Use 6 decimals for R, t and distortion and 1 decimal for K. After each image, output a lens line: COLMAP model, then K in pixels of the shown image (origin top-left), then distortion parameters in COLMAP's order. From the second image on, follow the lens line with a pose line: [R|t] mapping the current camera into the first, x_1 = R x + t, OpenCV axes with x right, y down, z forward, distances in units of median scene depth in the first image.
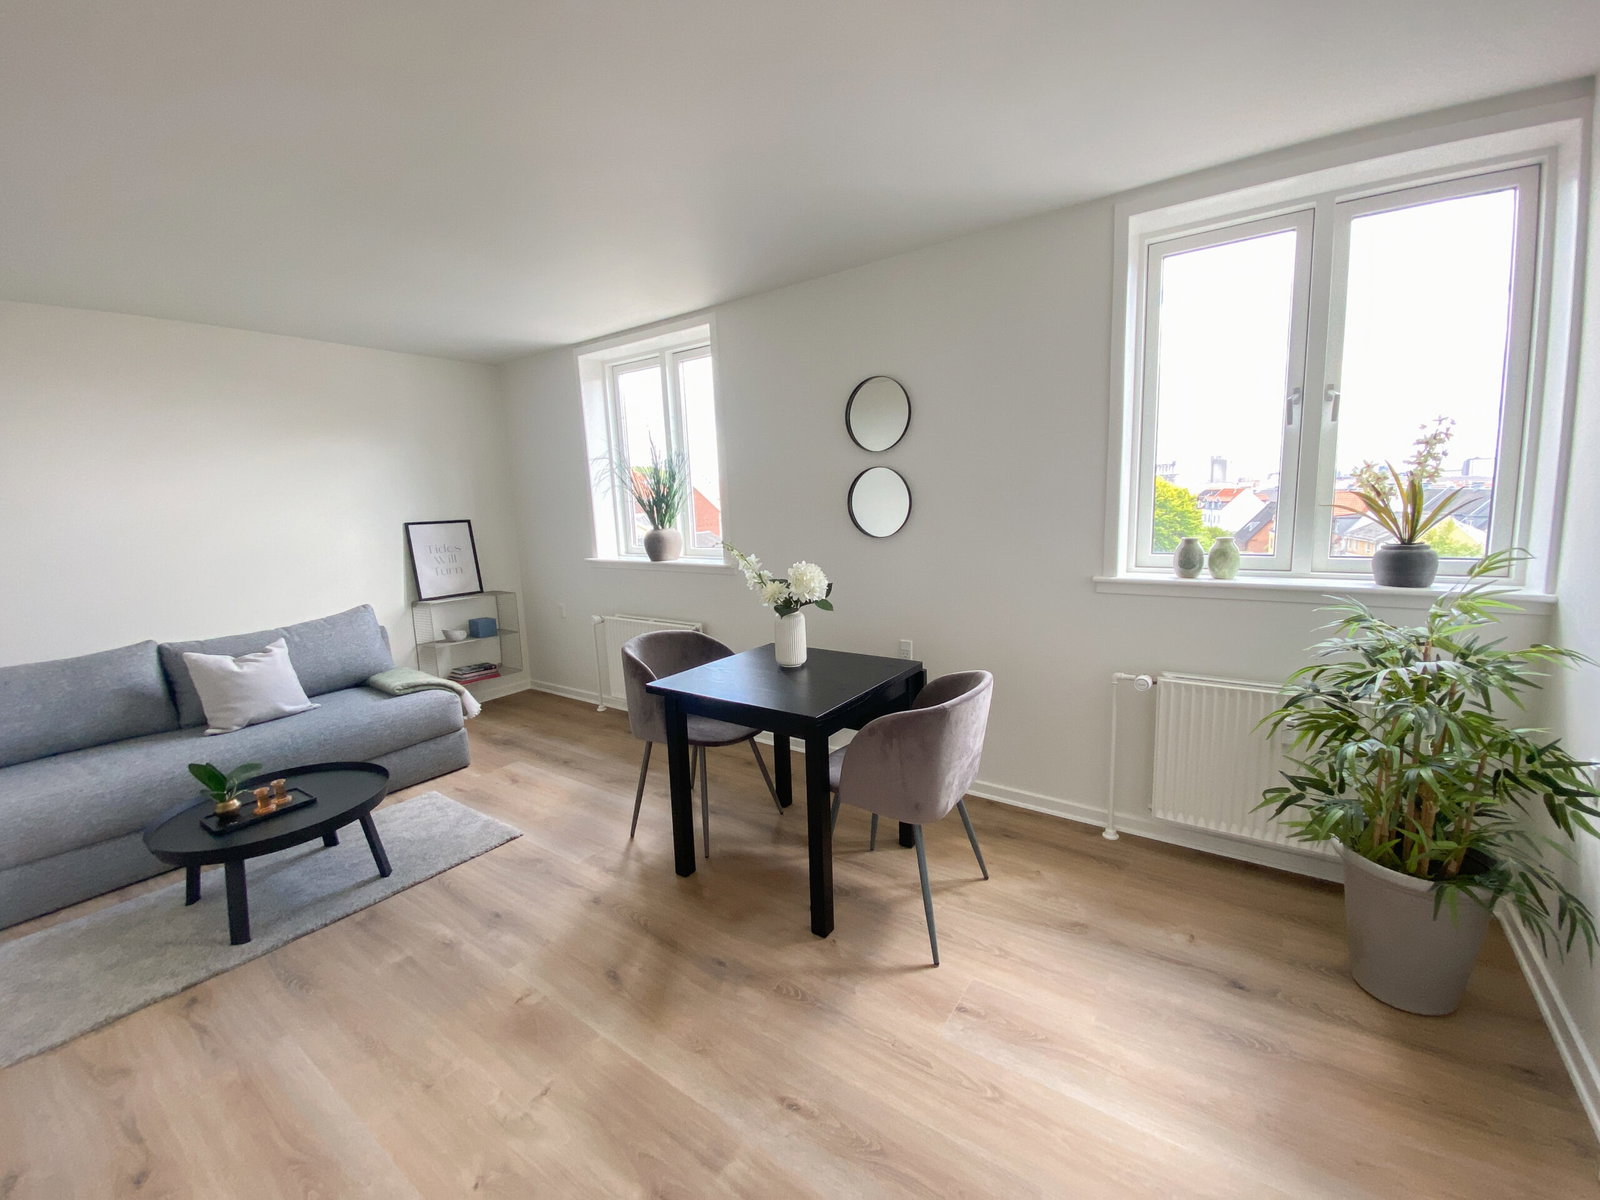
lens RADIAL K [[647.4, 0, 803.6], [0, 647.4, 595.8], [0, 0, 1]] dist [0.013414, -0.016274]
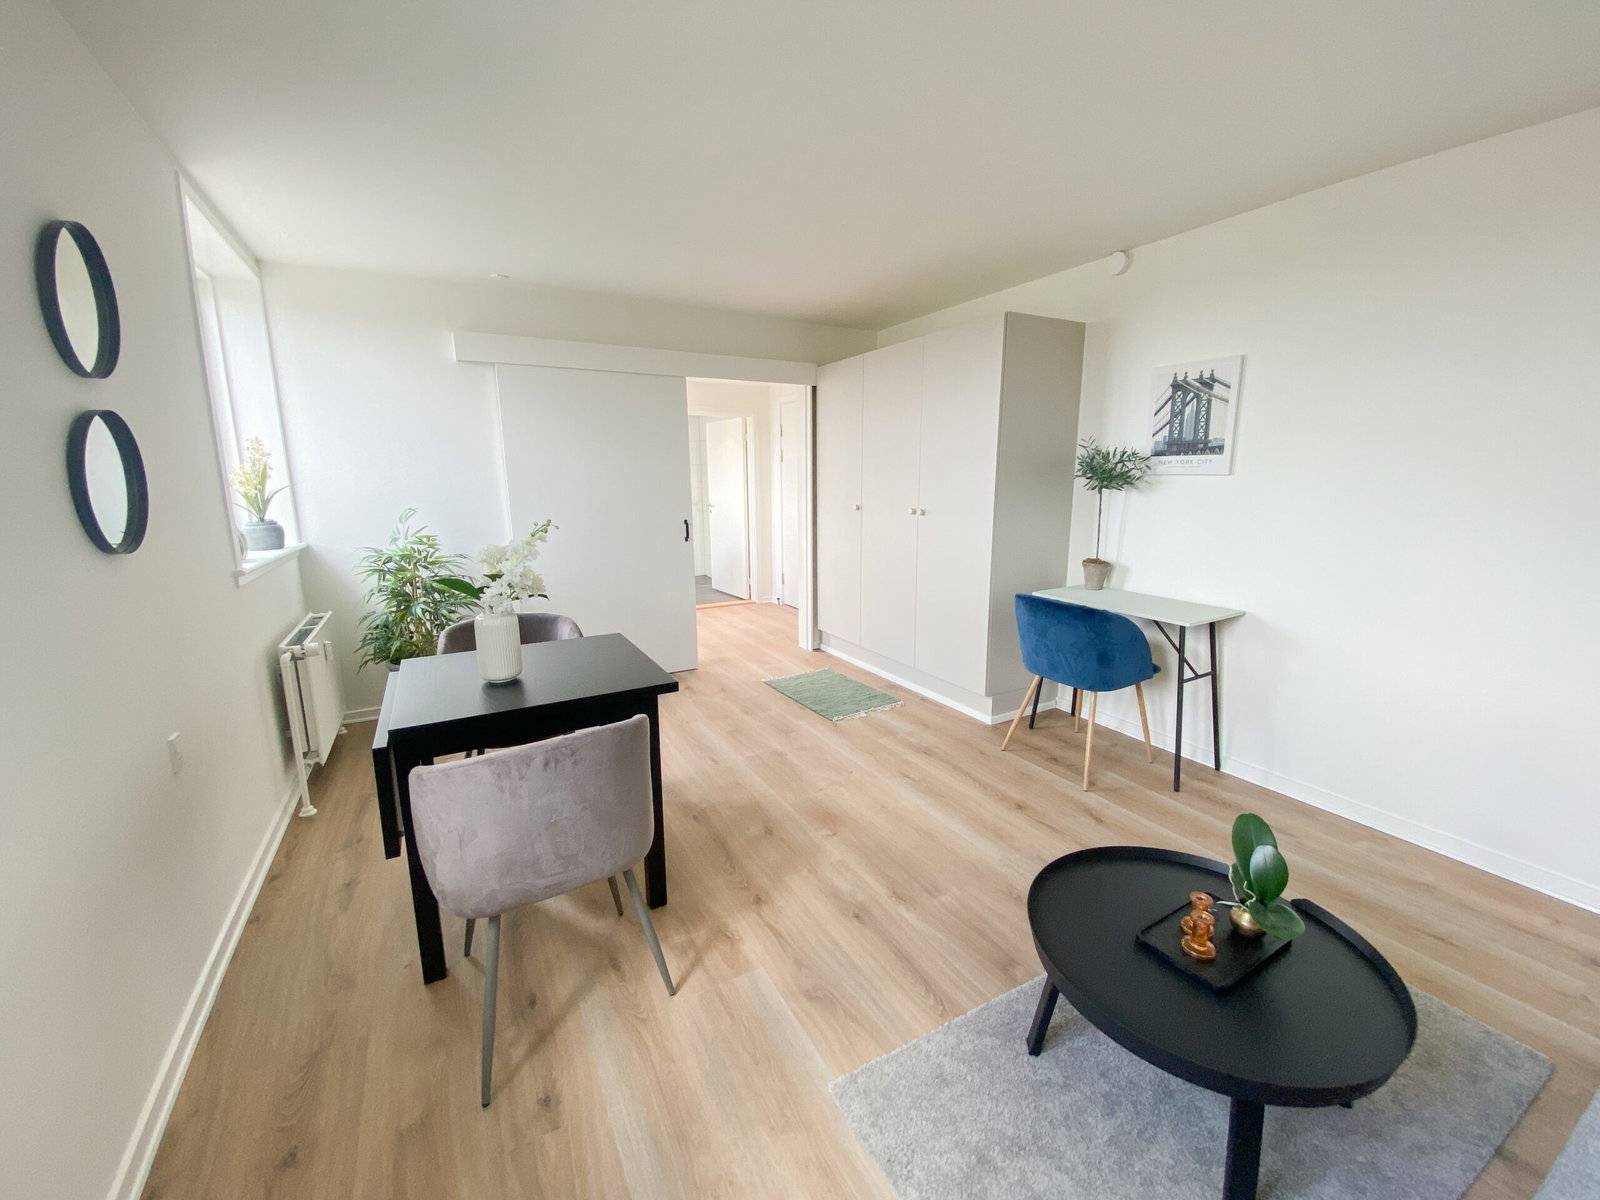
lens RADIAL K [[647.4, 0, 803.6], [0, 647.4, 595.8], [0, 0, 1]] dist [0.013414, -0.016274]
pose [[-0.898907, -0.036140, 0.436646, -0.673129], [0.104200, 0.950364, 0.293173, -0.179450], [-0.425569, 0.309034, -0.850523, 1.429153]]
